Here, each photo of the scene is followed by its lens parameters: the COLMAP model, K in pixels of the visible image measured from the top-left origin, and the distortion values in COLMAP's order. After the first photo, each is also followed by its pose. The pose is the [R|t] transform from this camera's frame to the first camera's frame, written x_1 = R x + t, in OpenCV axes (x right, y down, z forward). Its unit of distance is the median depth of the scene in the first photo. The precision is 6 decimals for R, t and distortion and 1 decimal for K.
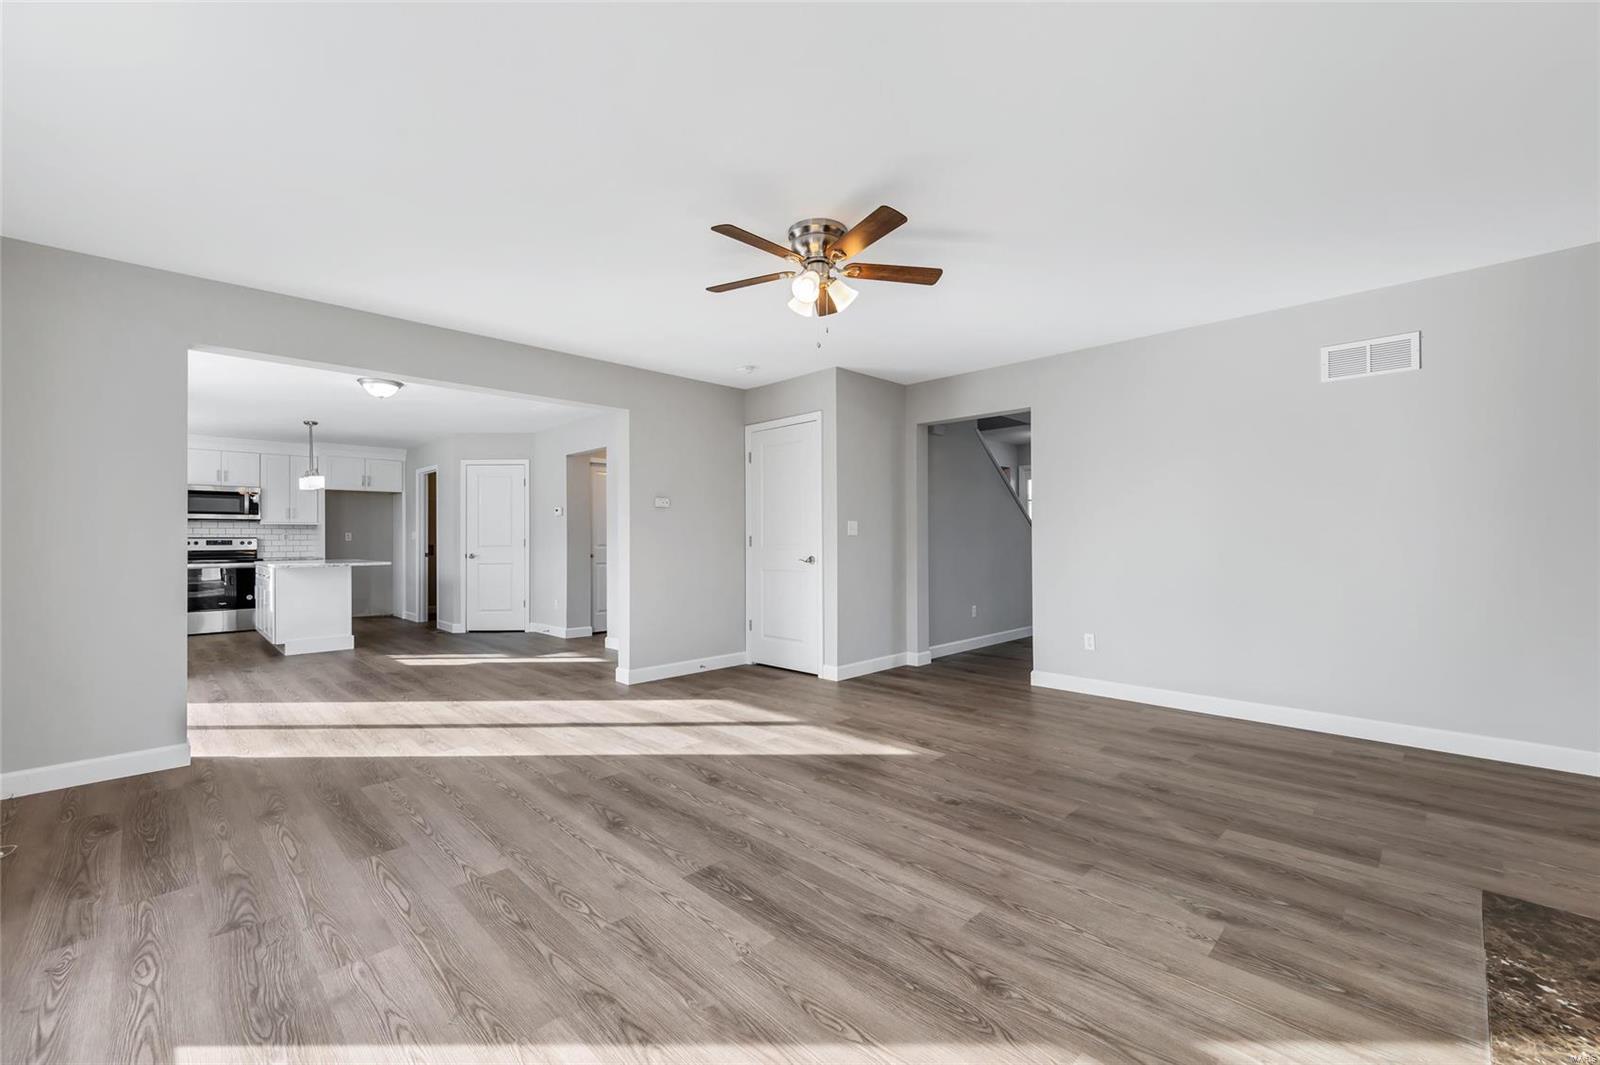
lens RADIAL K [[656.7, 0, 801.8], [0, 656.7, 537.2], [0, 0, 1]] dist [0.010180, 0.000003]
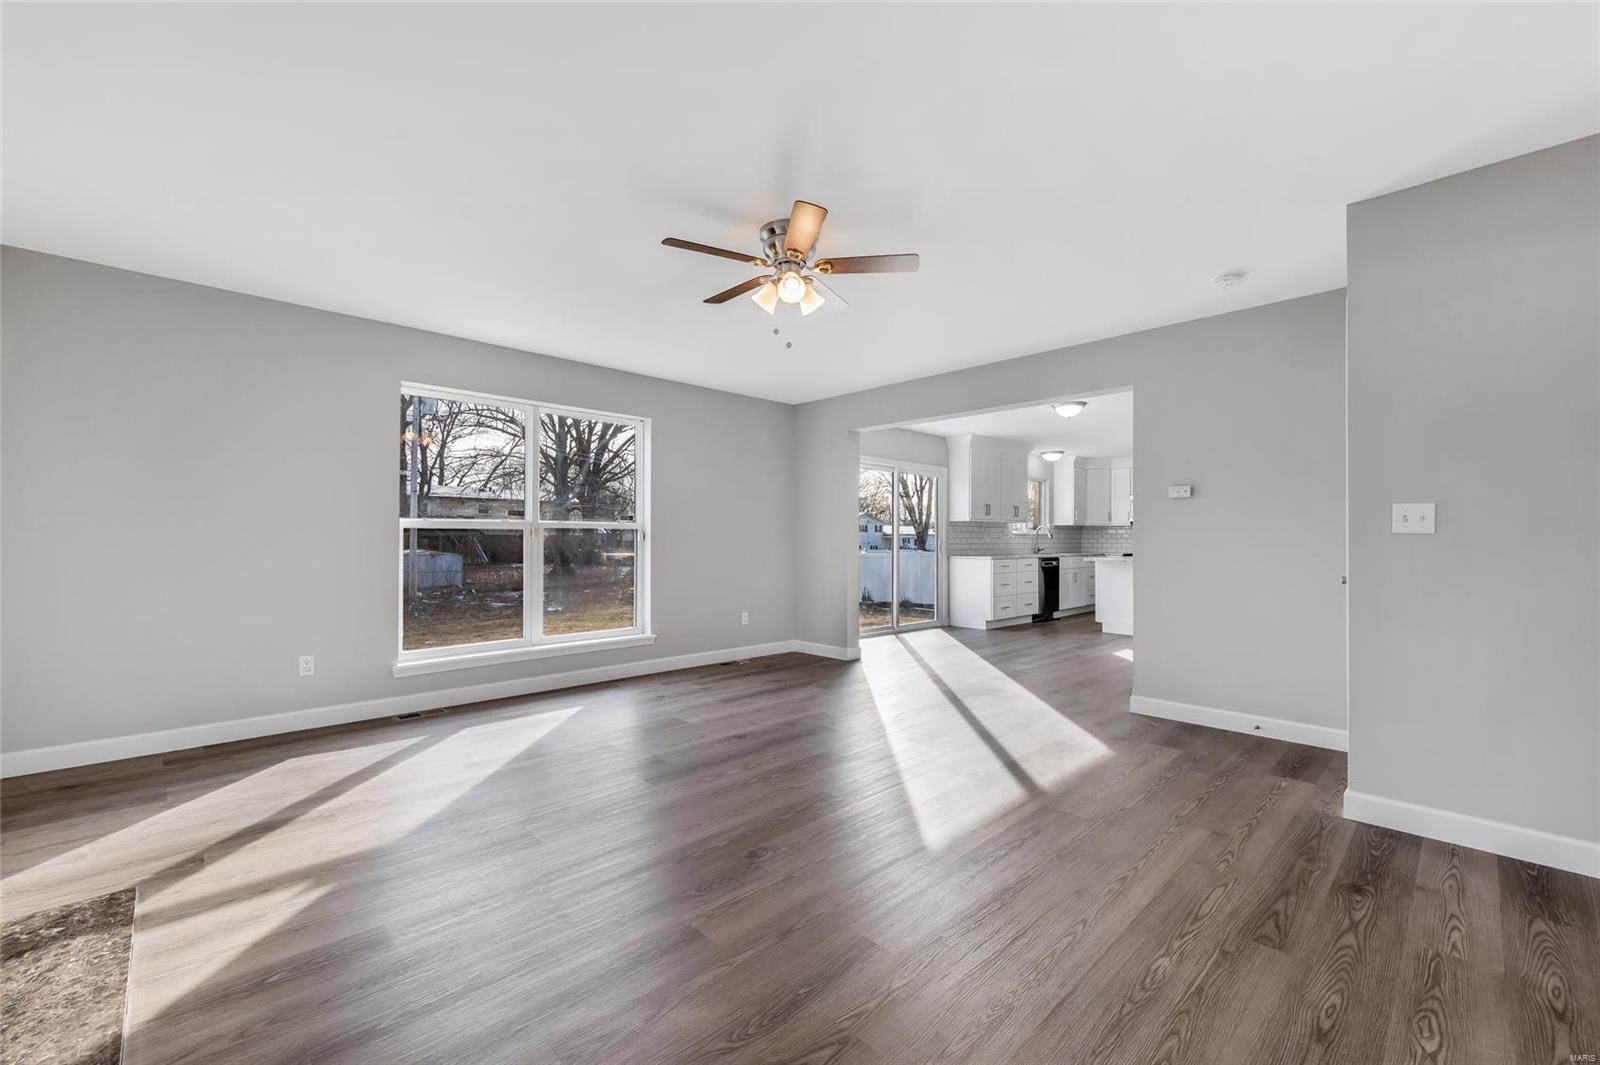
lens RADIAL K [[656.7, 0, 801.8], [0, 656.7, 537.2], [0, 0, 1]] dist [0.010180, 0.000003]
pose [[-0.024270, -0.002174, -0.999703, 1.028326], [-0.000687, 0.999997, -0.002158, 0.002847], [0.999705, 0.000635, -0.024272, 1.045557]]
